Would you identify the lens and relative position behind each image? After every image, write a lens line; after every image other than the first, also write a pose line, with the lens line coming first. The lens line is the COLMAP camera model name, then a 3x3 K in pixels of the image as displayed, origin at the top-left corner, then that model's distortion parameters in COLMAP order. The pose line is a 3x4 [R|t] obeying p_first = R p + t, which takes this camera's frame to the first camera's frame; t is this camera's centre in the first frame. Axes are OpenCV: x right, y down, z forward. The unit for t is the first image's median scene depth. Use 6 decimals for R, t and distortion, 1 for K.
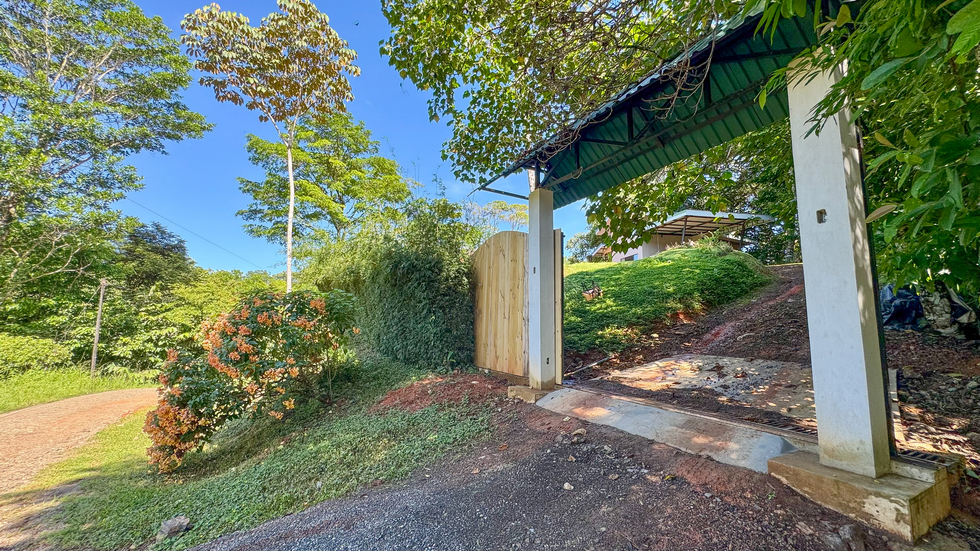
lens RADIAL K [[393.3, 0, 491.7], [0, 393.3, 273.5], [0, 0, 1]] dist [-0.002172, -0.000342]
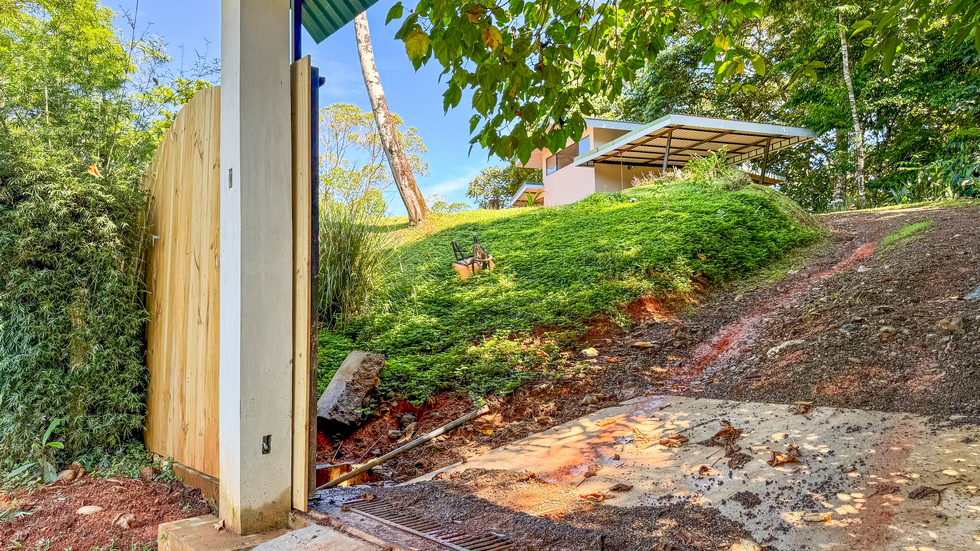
lens RADIAL K [[690.6, 0, 490.0], [0, 690.6, 275.5], [0, 0, 1]] dist [0.129045, -0.240485]
pose [[0.979622, -0.017263, 0.200105, 0.154460], [0.008669, 0.999005, 0.043740, 0.038732], [-0.200661, -0.041114, 0.978798, 0.275010]]
